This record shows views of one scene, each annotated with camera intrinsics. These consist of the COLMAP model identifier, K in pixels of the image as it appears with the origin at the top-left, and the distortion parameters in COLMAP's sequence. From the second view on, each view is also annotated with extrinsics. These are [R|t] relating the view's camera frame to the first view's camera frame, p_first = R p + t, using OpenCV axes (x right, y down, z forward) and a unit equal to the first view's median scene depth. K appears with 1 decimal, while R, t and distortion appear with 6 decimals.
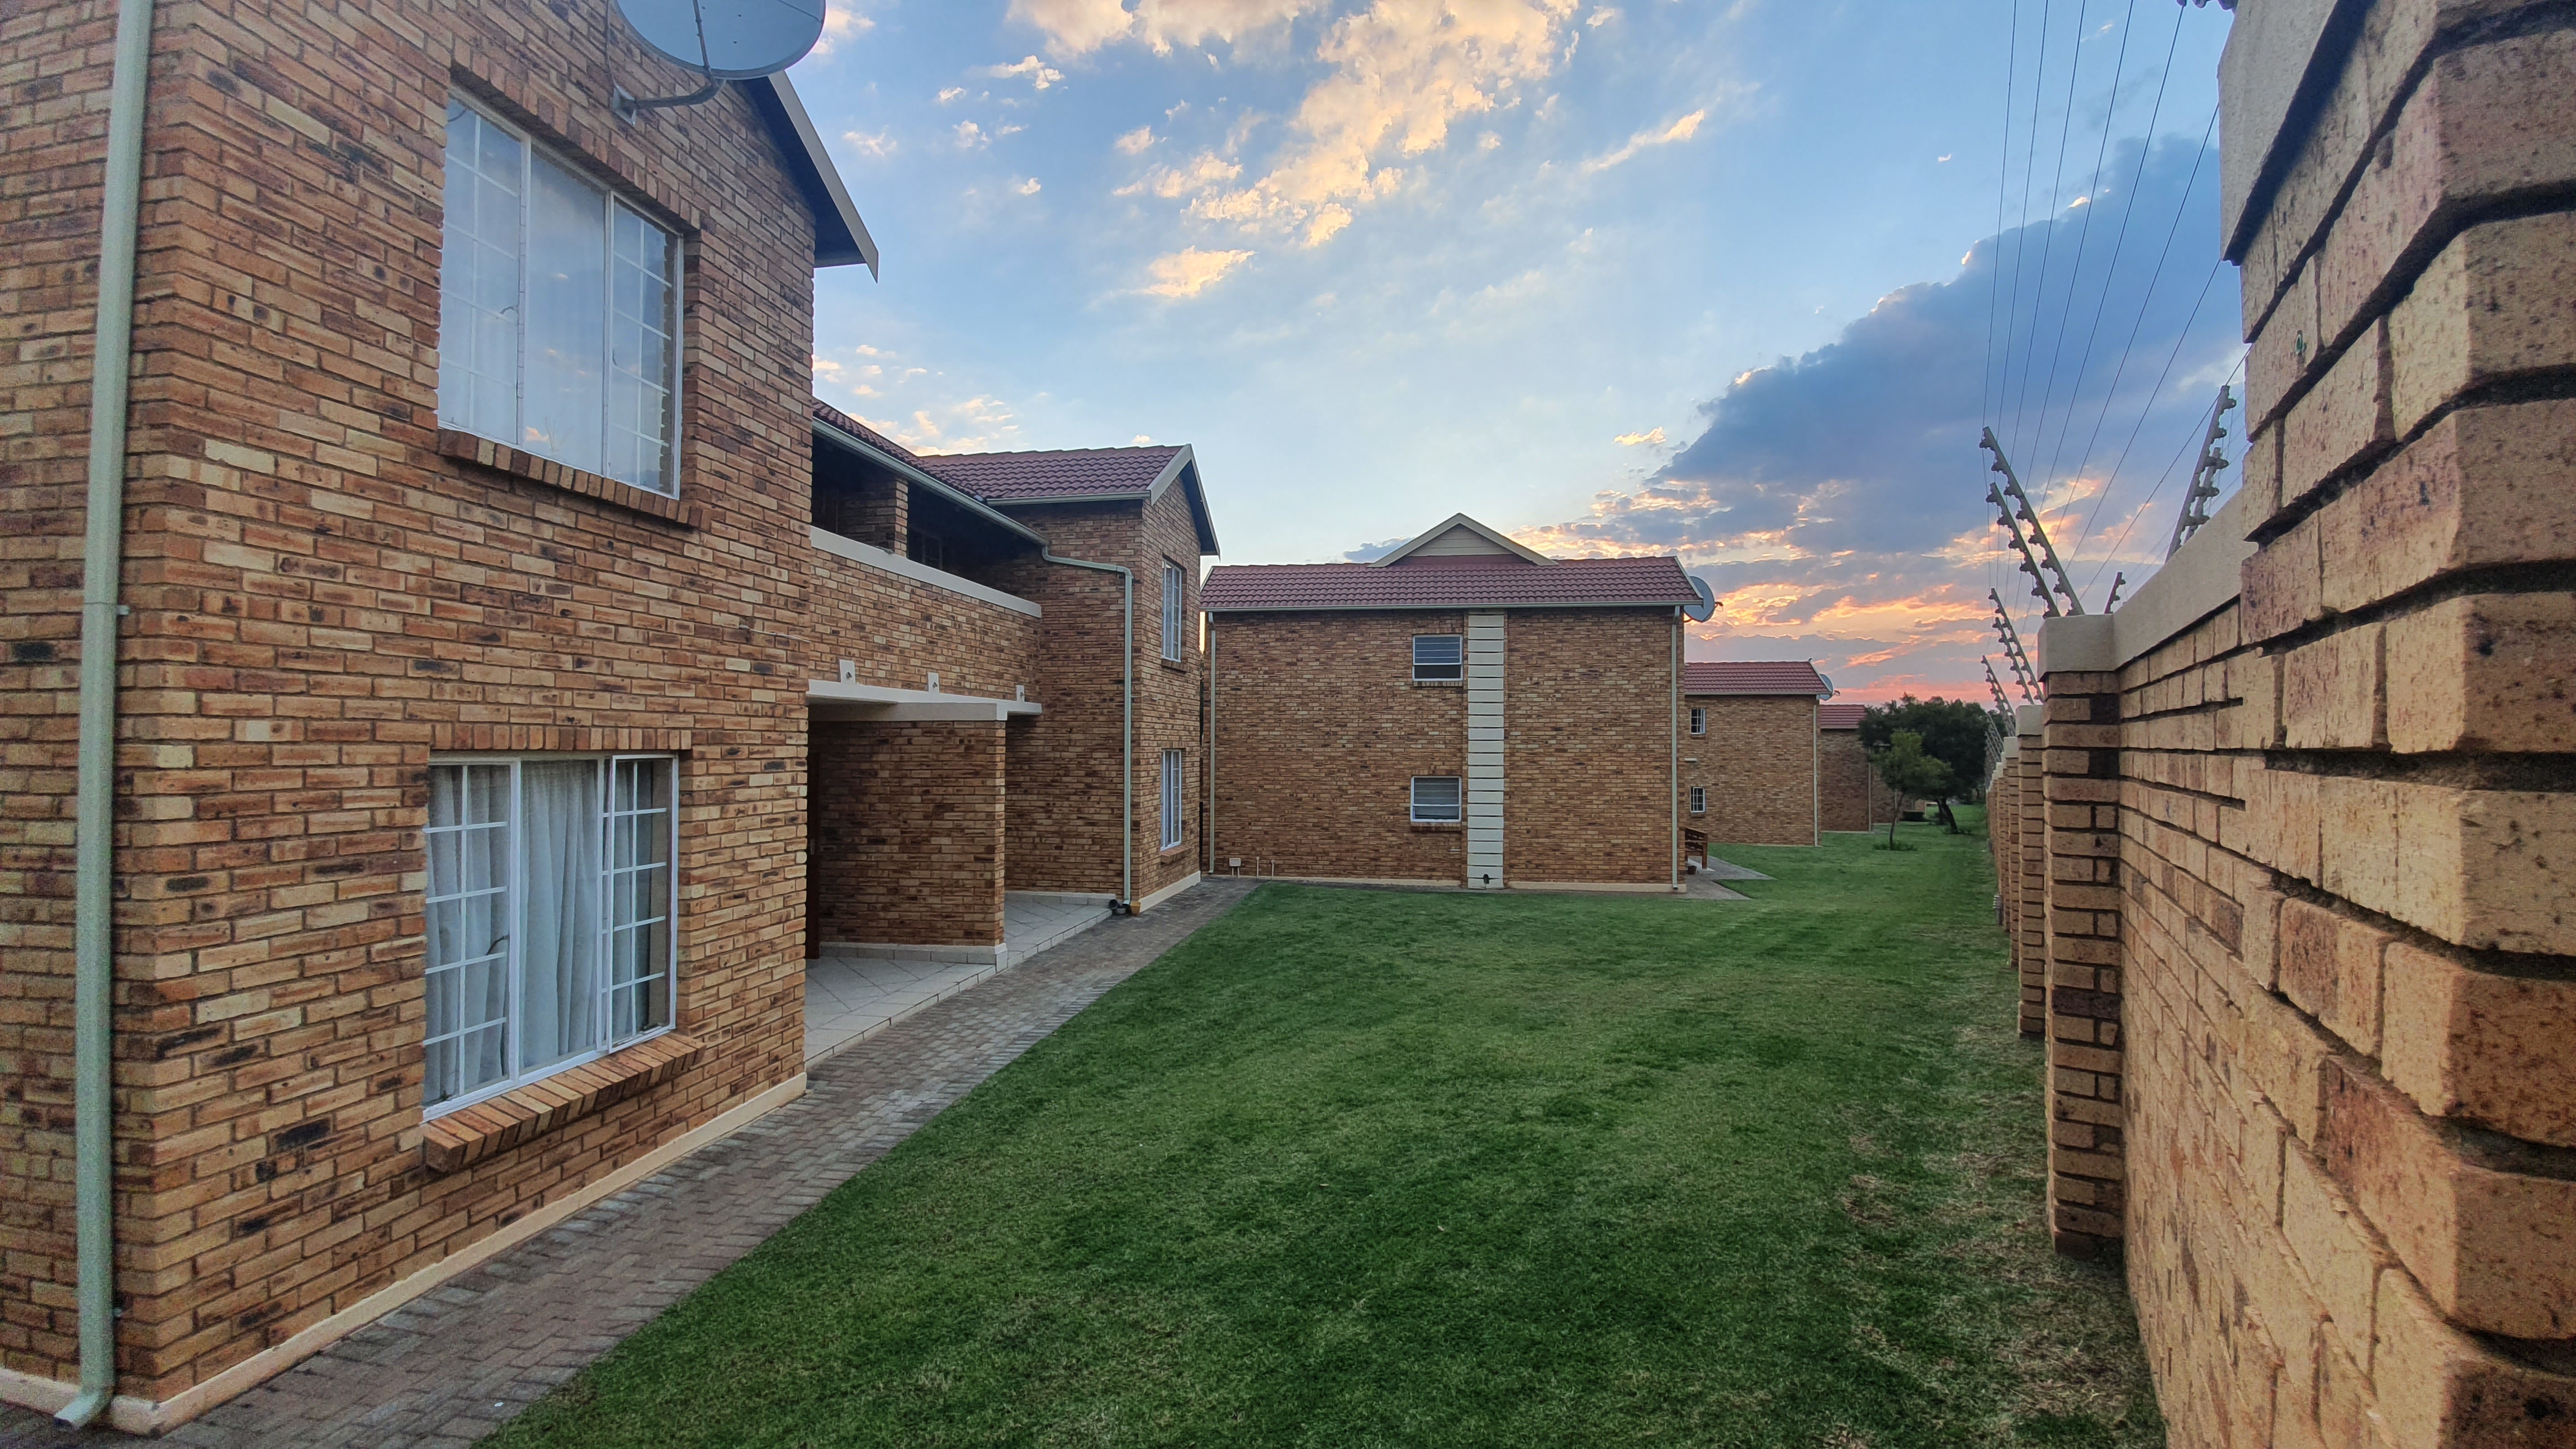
lens RADIAL K [[1009.5, 0, 1292.3], [0, 1009.5, 725.7], [0, 0, 1]] dist [0.002618, -0.008648]
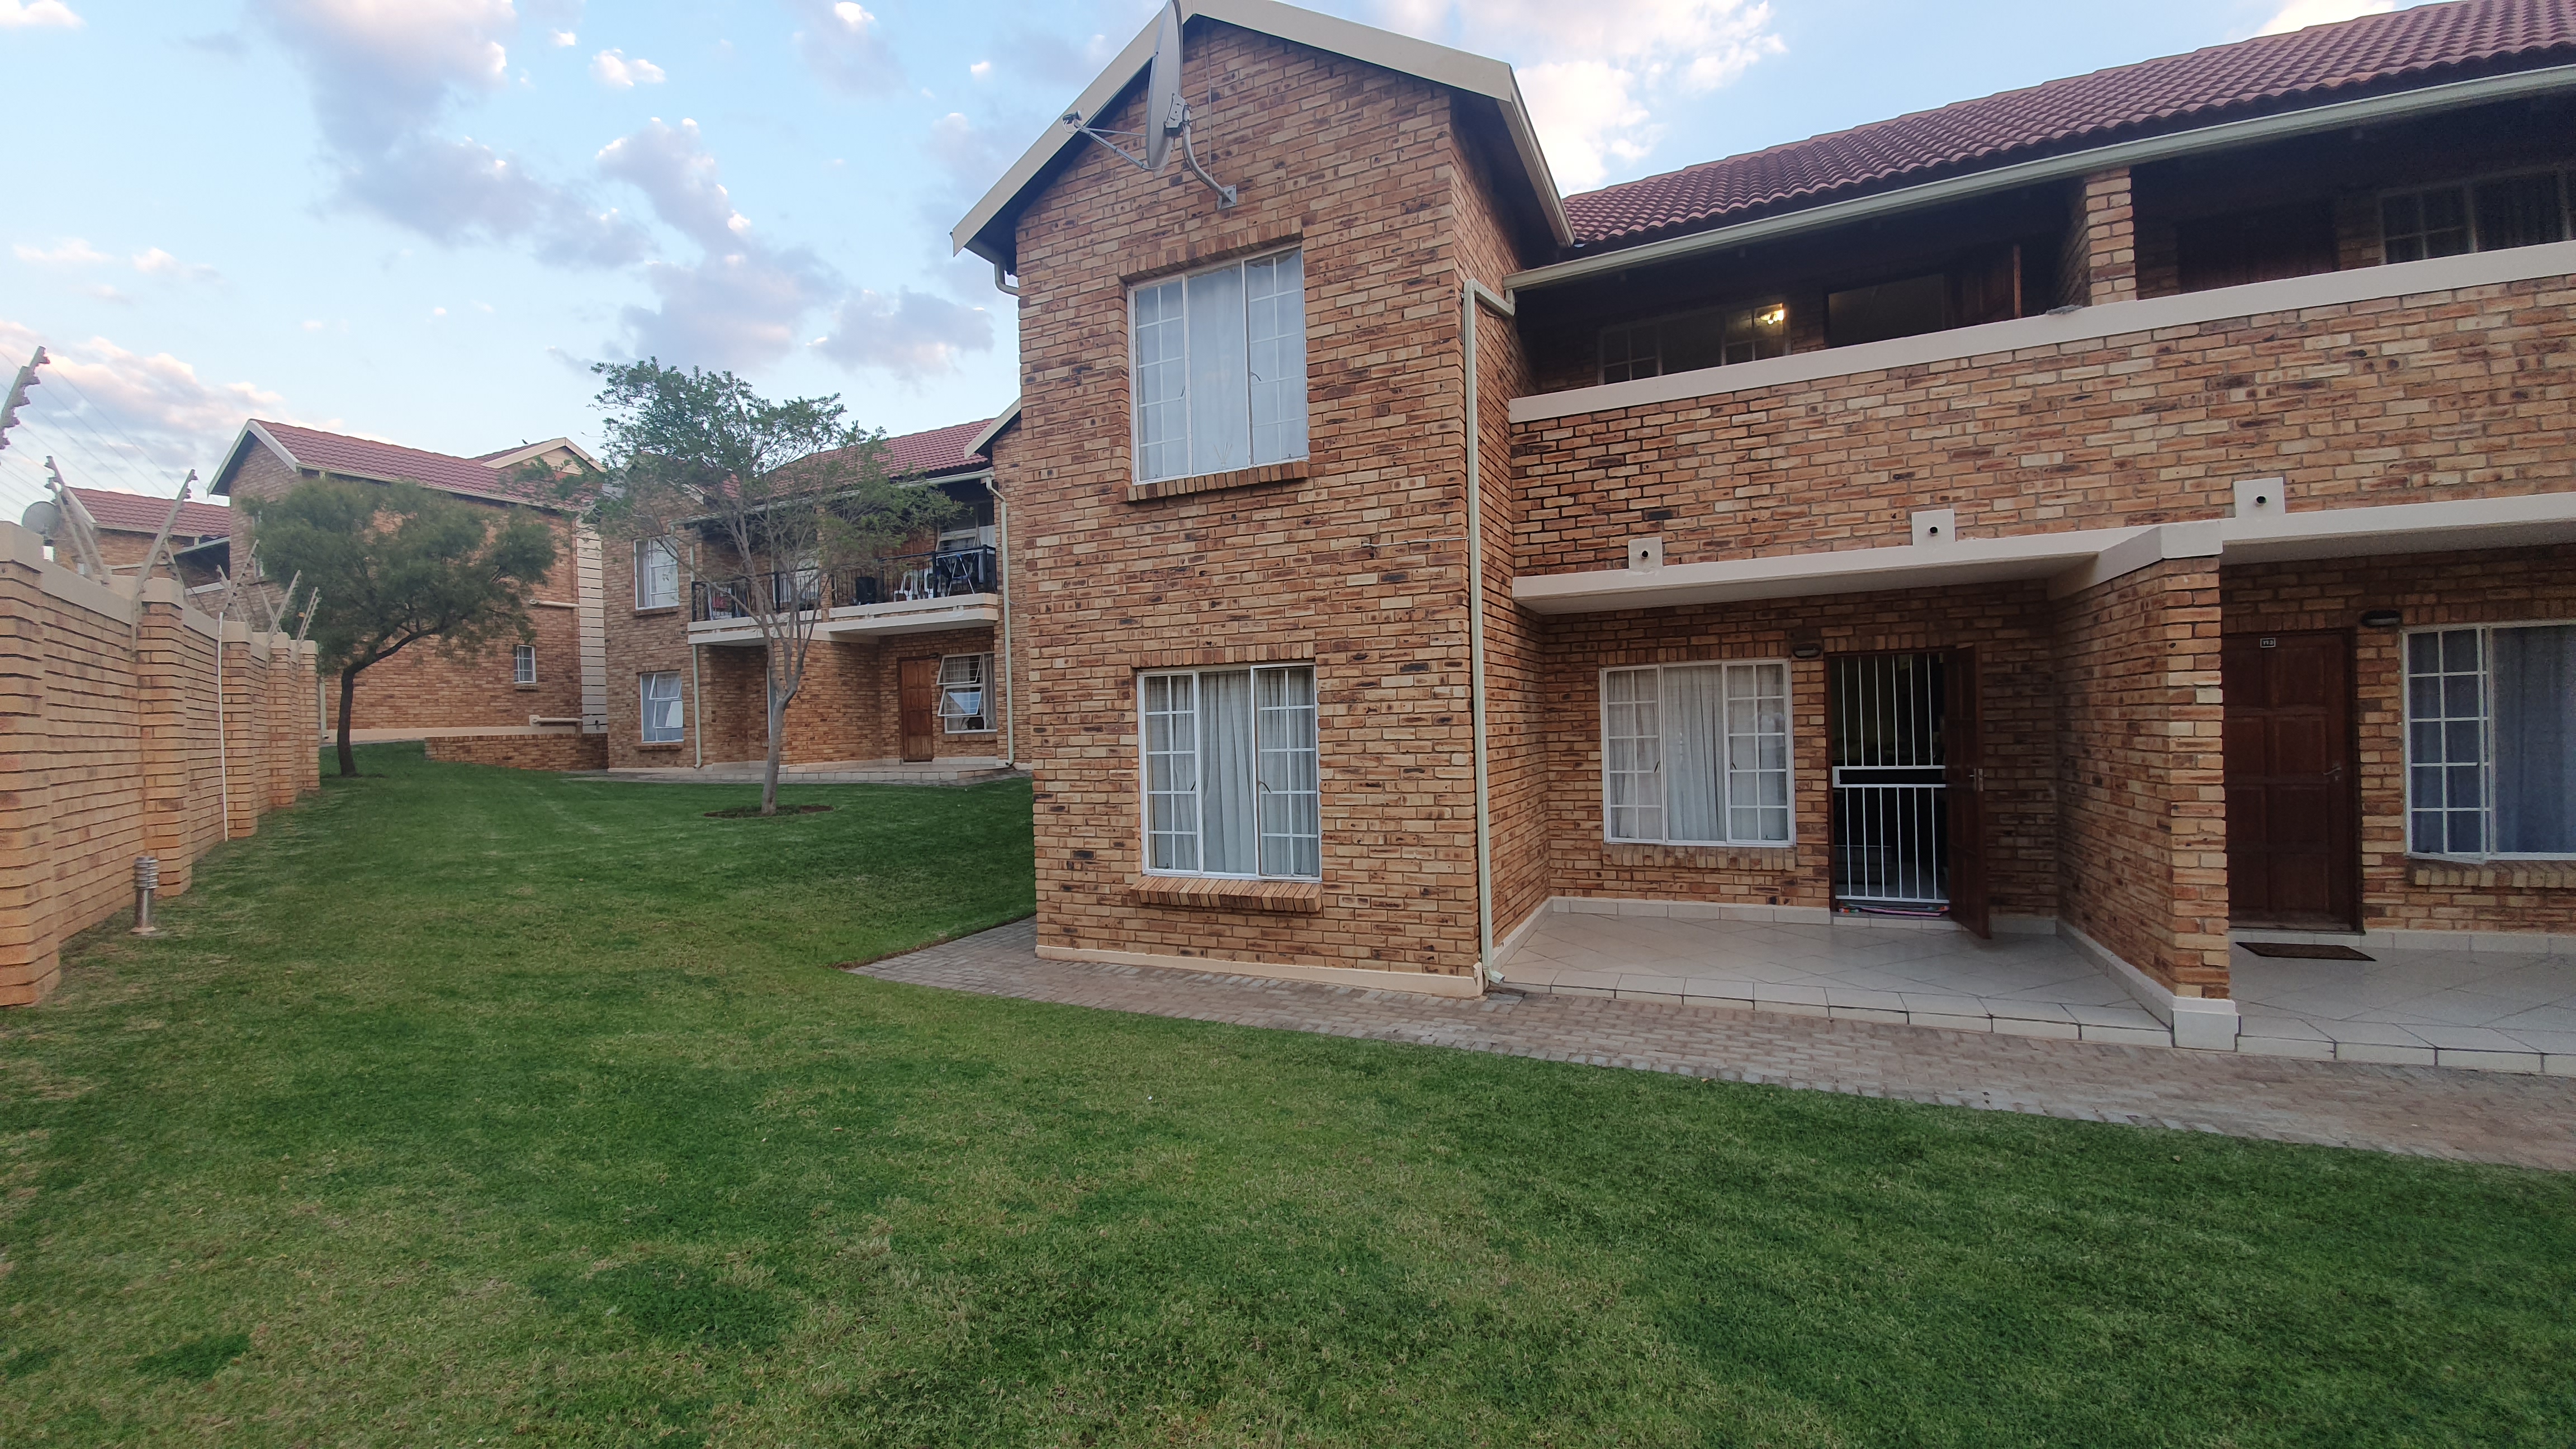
lens RADIAL K [[1009.5, 0, 1292.3], [0, 1009.5, 725.7], [0, 0, 1]] dist [0.002618, -0.008648]
pose [[-0.276306, 0.007027, -0.961044, 0.645839], [0.048231, 0.998815, -0.006563, 0.122965], [0.959859, -0.048165, -0.276317, 1.422006]]
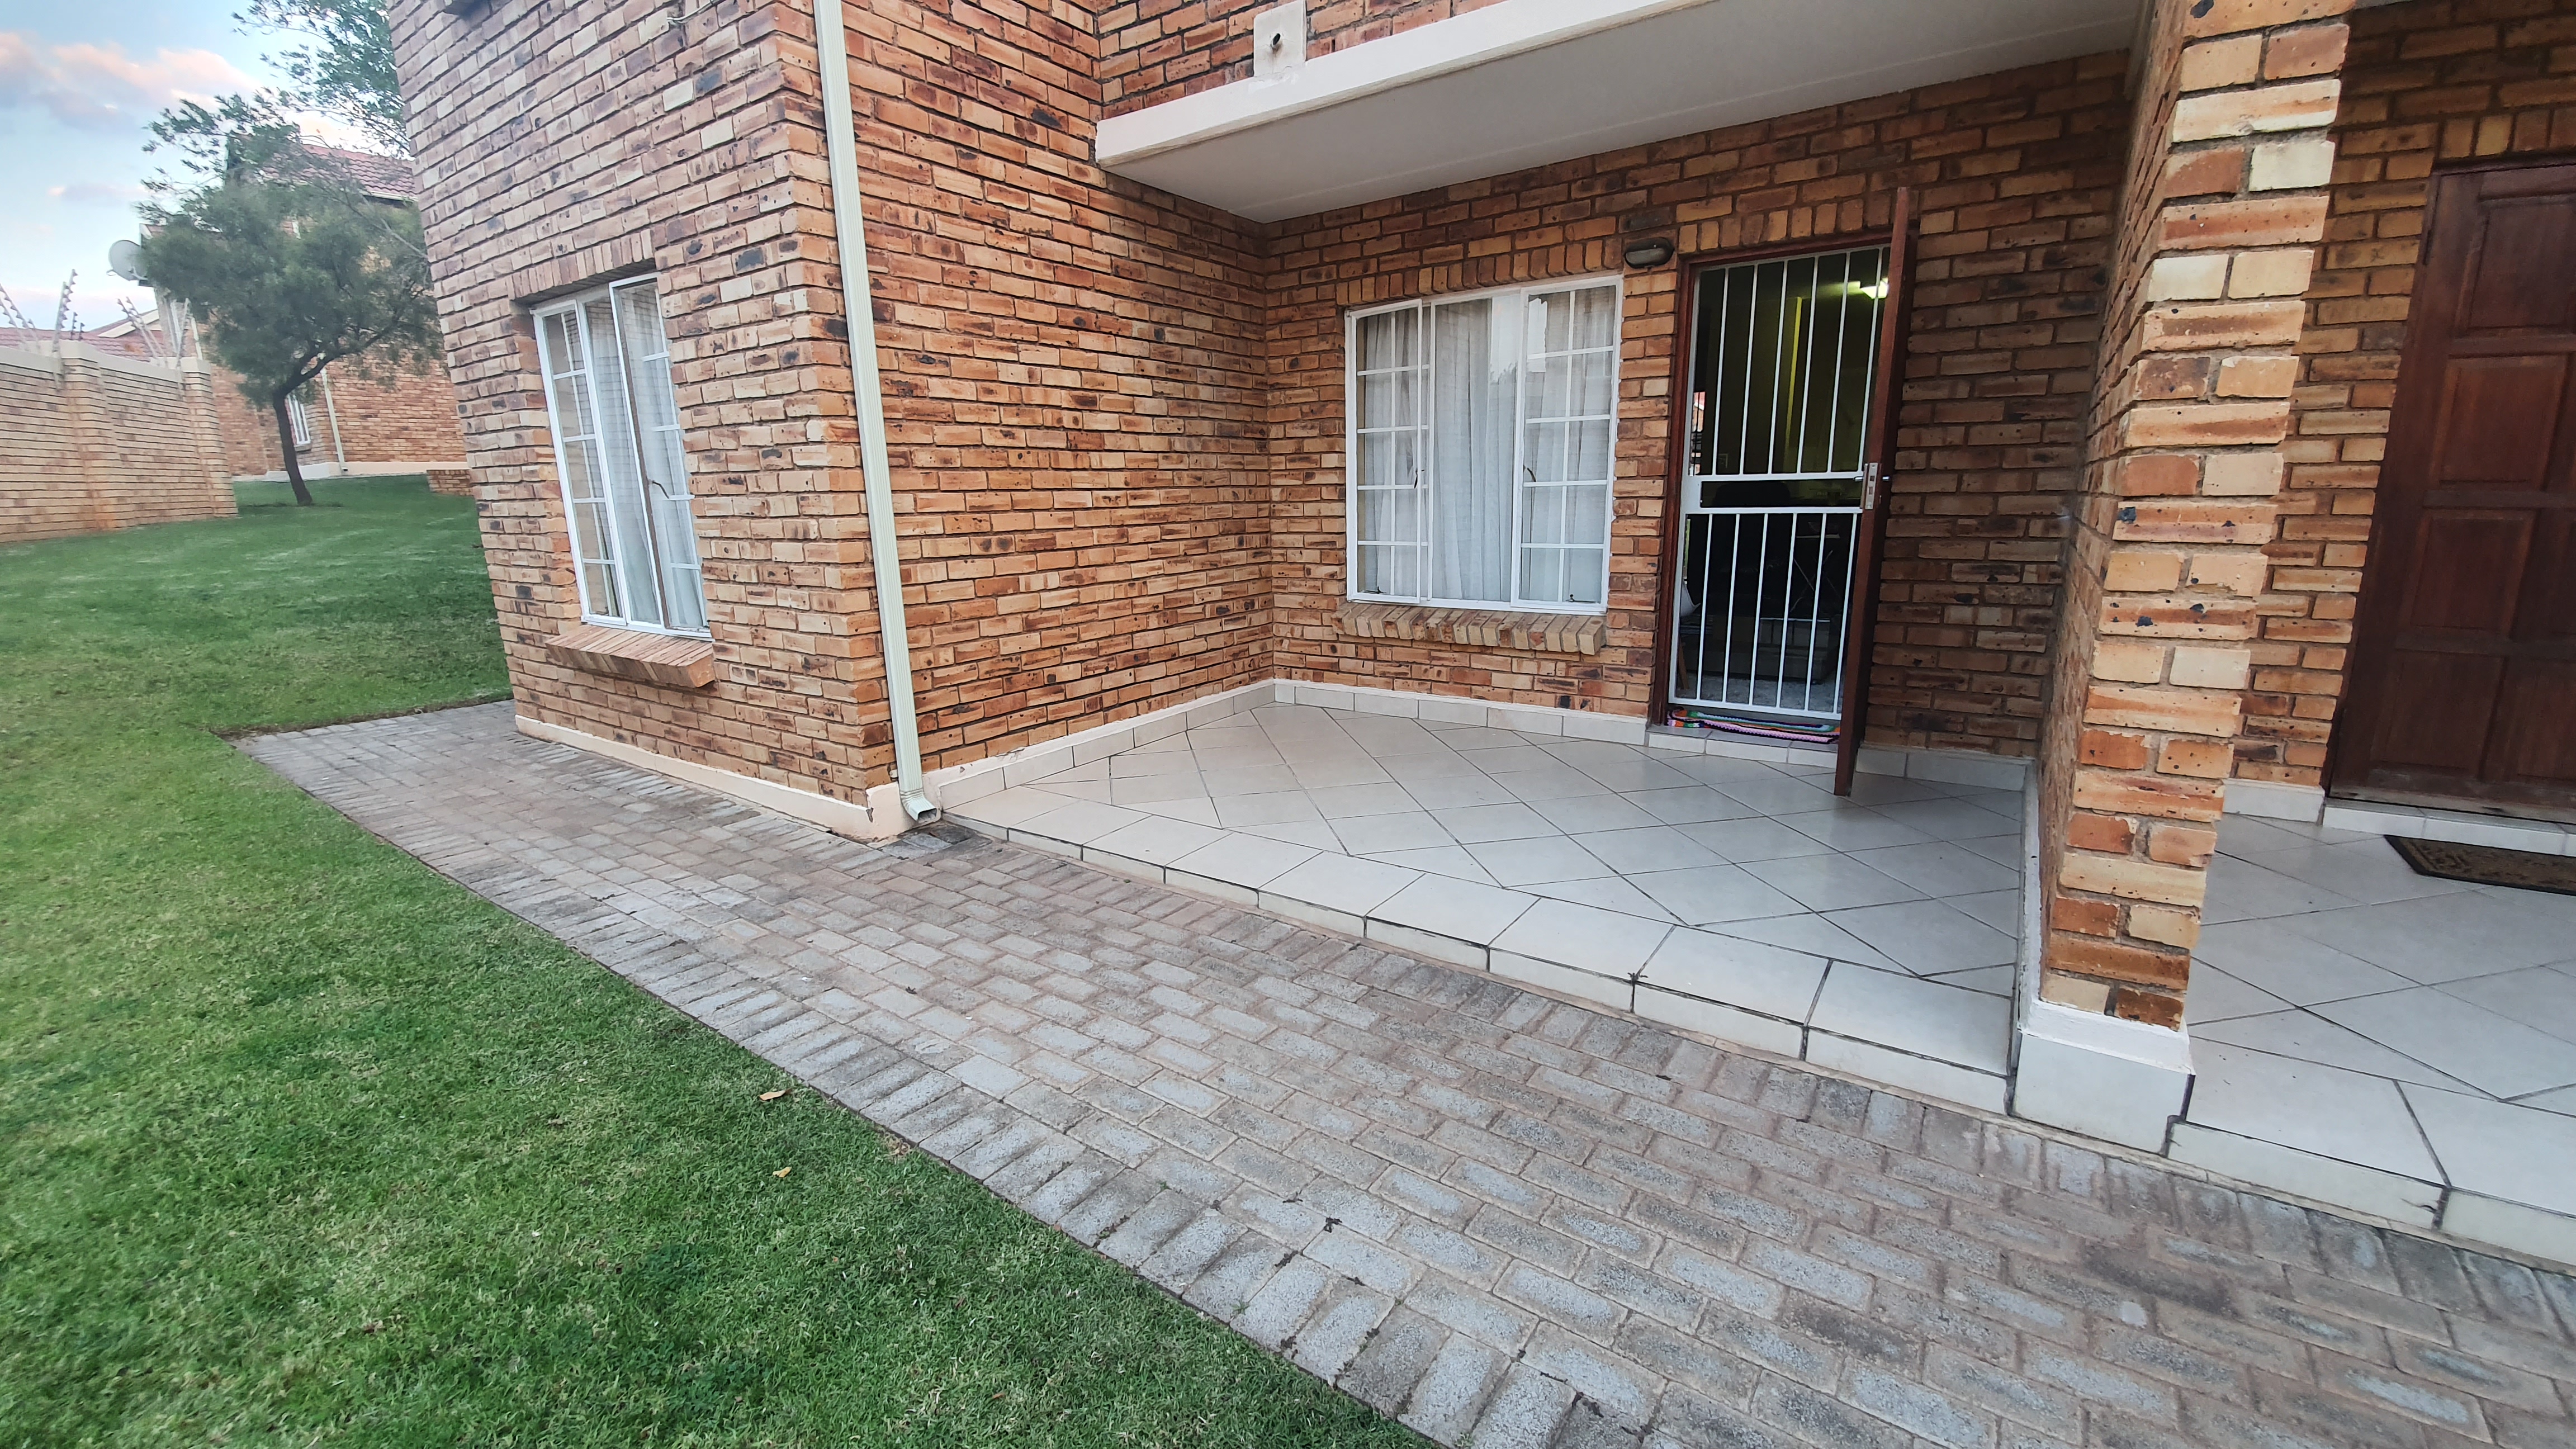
lens RADIAL K [[1023.3, 0, 1288.0], [0, 1023.3, 724.5], [0, 0, 1]] dist [0.003167, -0.008690]
pose [[-0.444329, 0.207672, -0.871461, -0.105923], [0.036552, 0.976153, 0.213984, 0.225182], [0.895118, 0.063226, -0.441324, 1.888609]]
